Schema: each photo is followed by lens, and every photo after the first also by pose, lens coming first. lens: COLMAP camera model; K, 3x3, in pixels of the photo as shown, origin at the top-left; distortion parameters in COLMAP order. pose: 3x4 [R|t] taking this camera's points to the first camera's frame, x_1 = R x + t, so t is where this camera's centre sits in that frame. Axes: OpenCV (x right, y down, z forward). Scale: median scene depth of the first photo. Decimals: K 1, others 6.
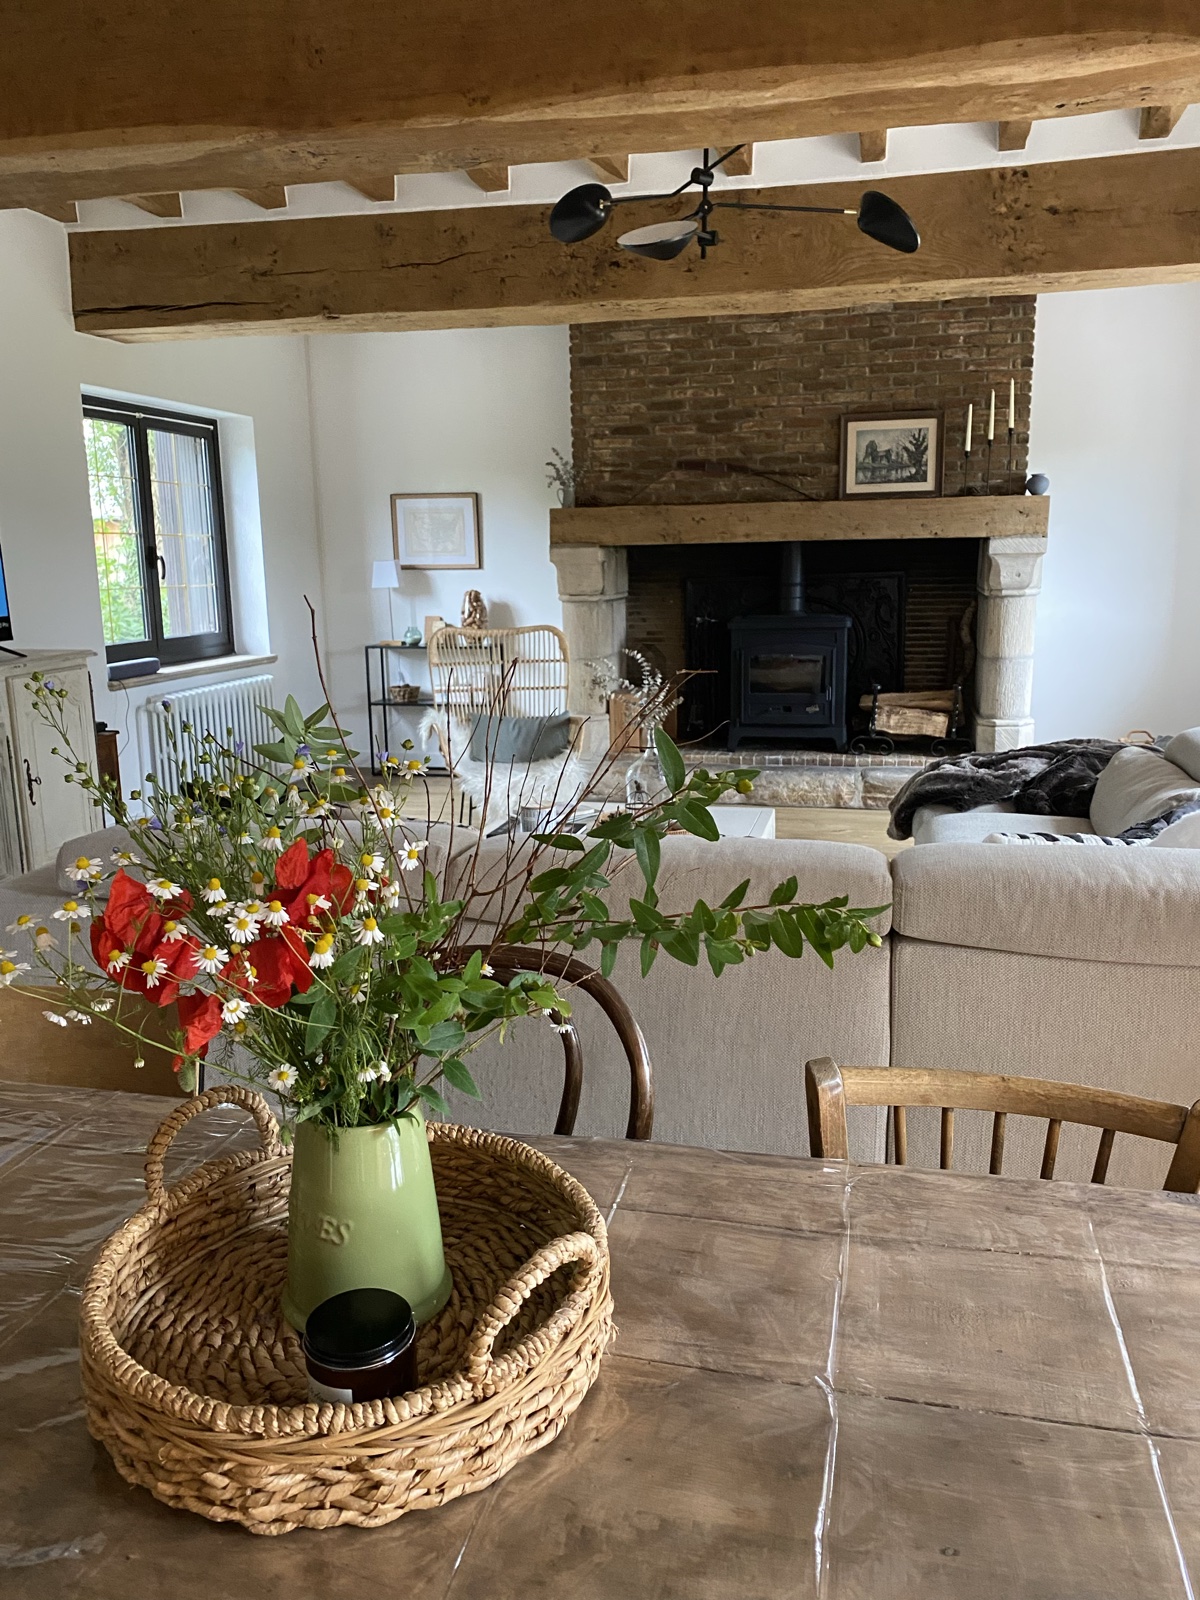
lens RADIAL K [[1236.2, 0, 600.3], [0, 1236.2, 789.0], [0, 0, 1]] dist [0.038341, -0.001281]
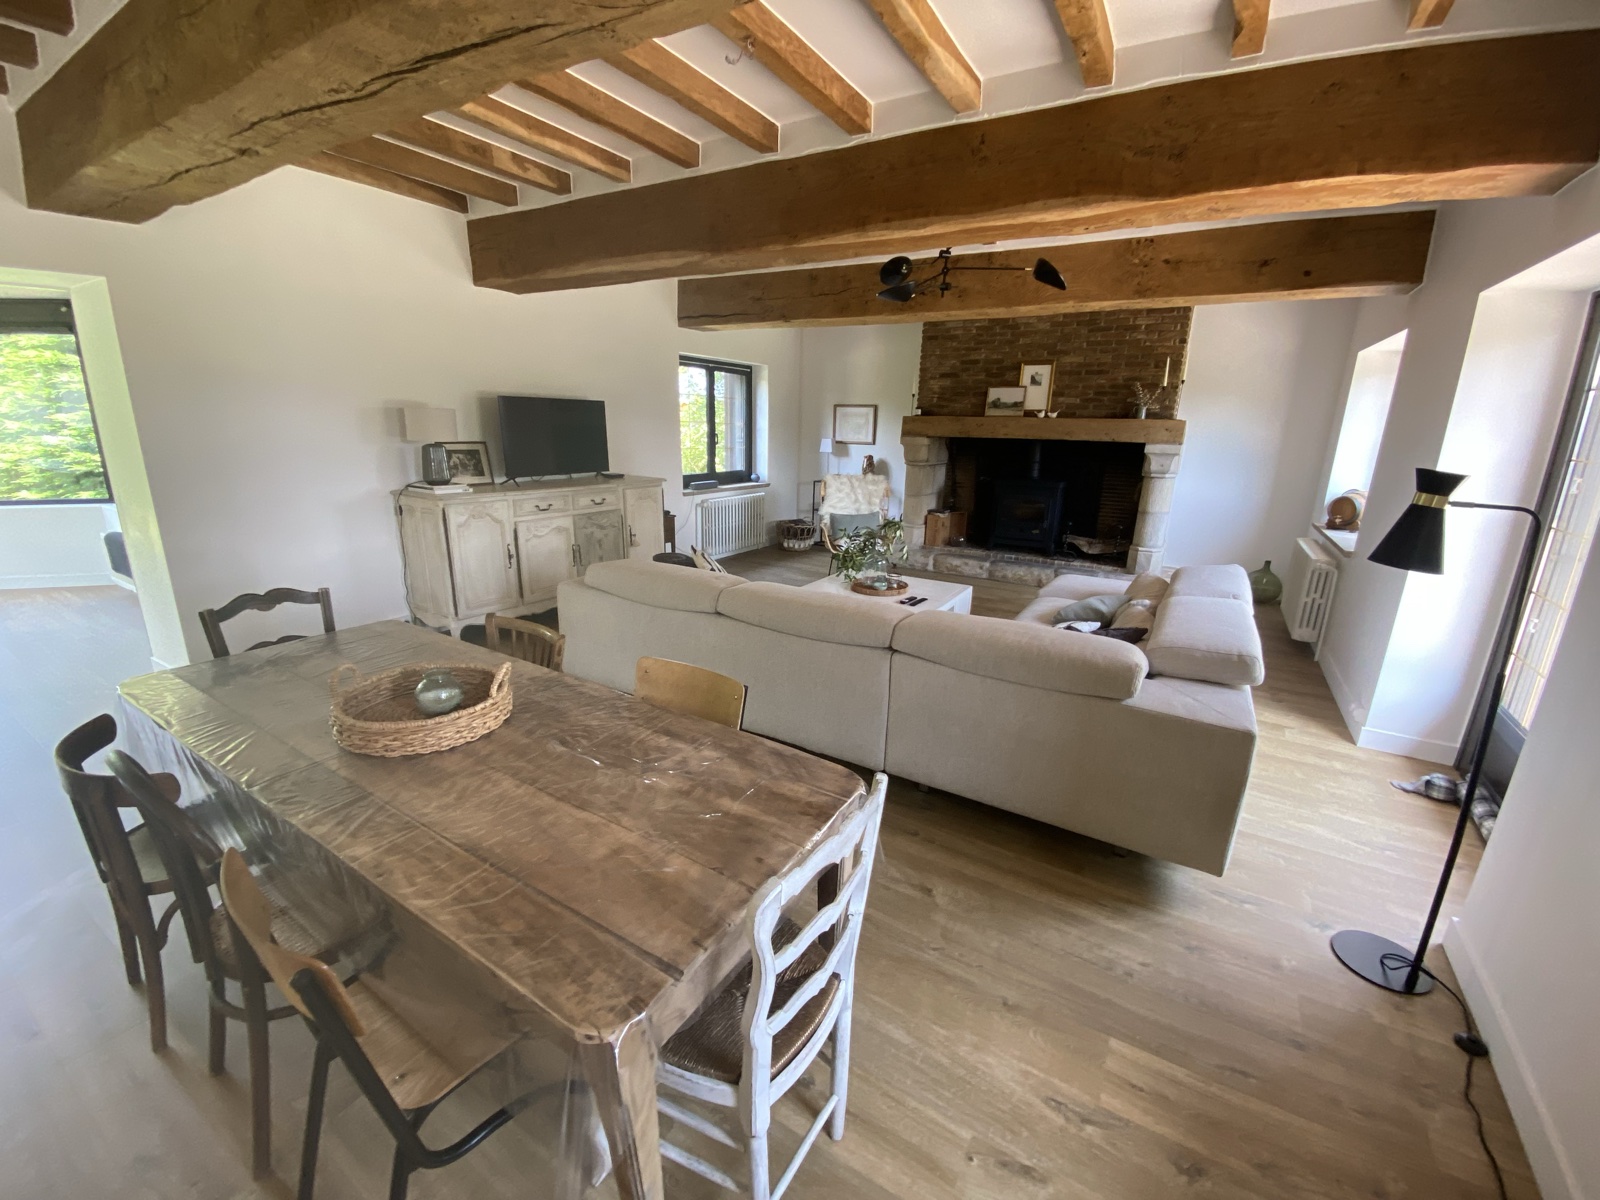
lens RADIAL K [[655.0, 0, 790.5], [0, 655.0, 607.5], [0, 0, 1]] dist [0.010959, -0.000400]
pose [[0.951393, 0.119560, -0.283825, 0.122491], [-0.095406, 0.990652, 0.097502, -0.014304], [0.292829, -0.065685, 0.953906, -0.046210]]
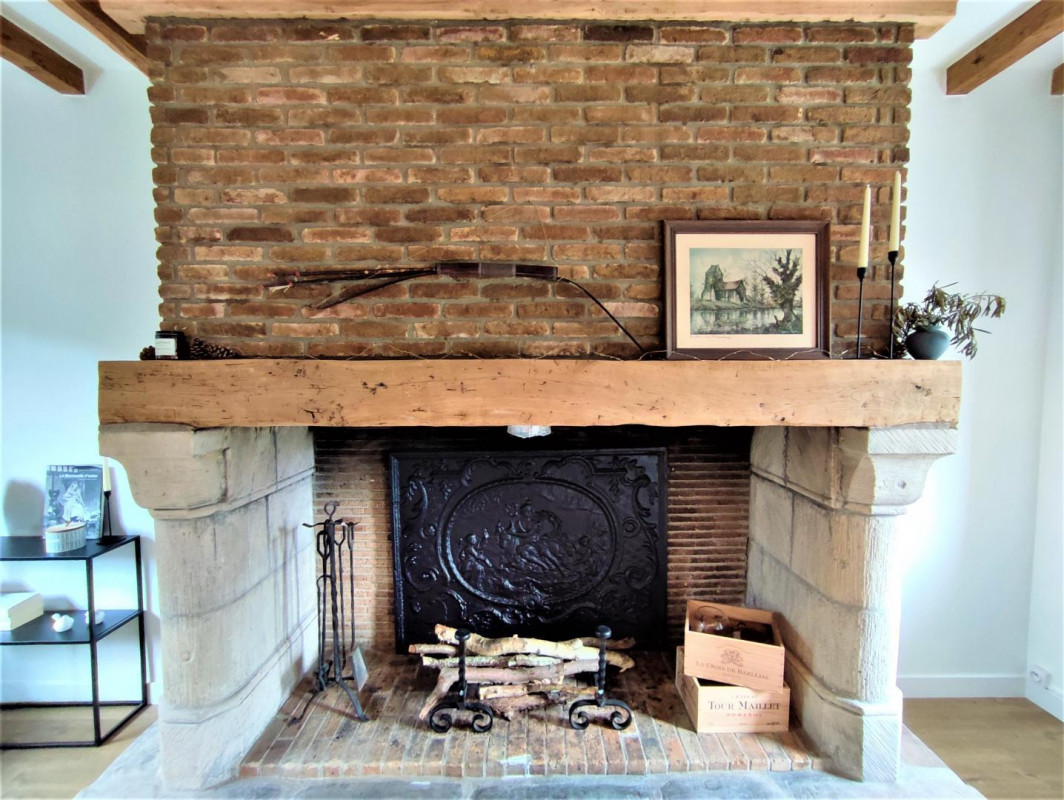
lens RADIAL K [[490.0, 0, 538.9], [0, 490.0, 394.8], [0, 0, 1]] dist [-0.012458, 0.006246]
pose [[0.970019, 0.001623, 0.243023, 0.098629], [0.032359, 0.990211, -0.135776, -0.183482], [-0.240864, 0.139569, 0.960471, 0.778963]]
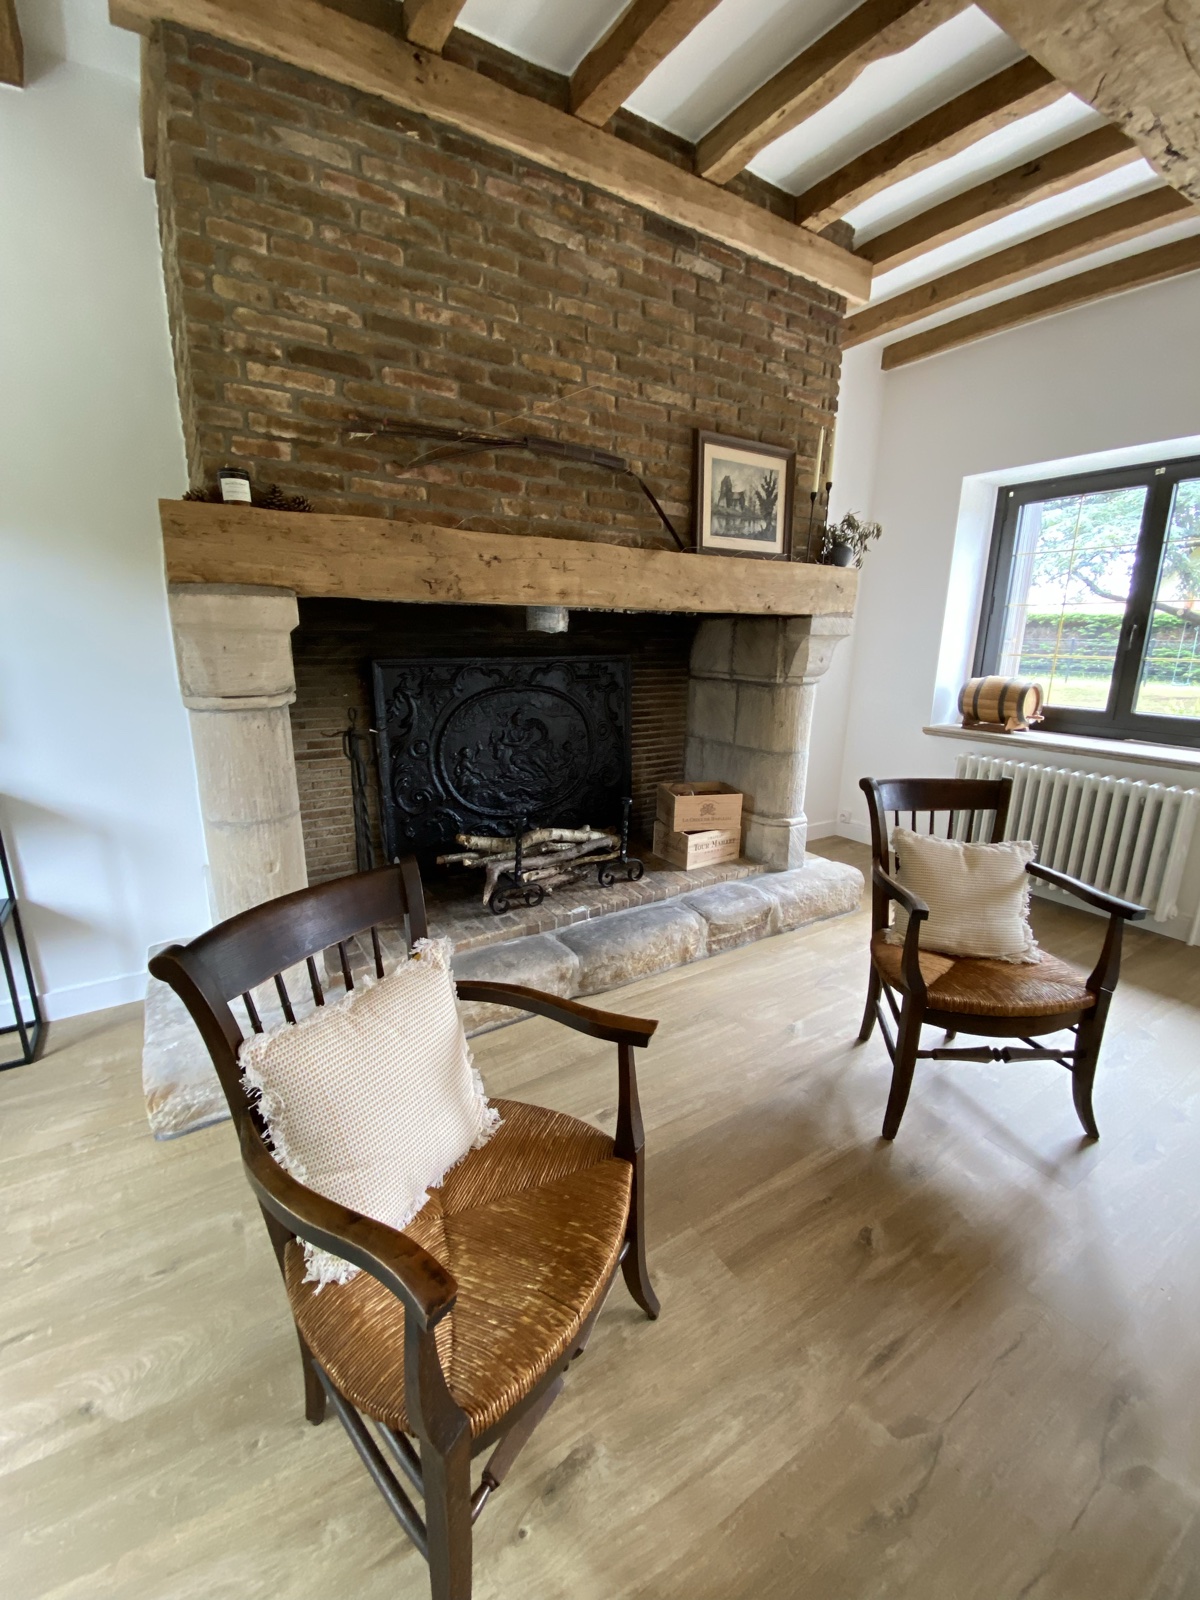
lens RADIAL K [[675.1, 0, 608.1], [0, 675.1, 812.9], [0, 0, 1]] dist [0.007636, -0.013206]
pose [[0.676209, -0.162783, 0.718501, -0.127229], [0.117862, 0.986625, 0.112605, -0.132032], [-0.727221, 0.008540, 0.686350, 0.755784]]
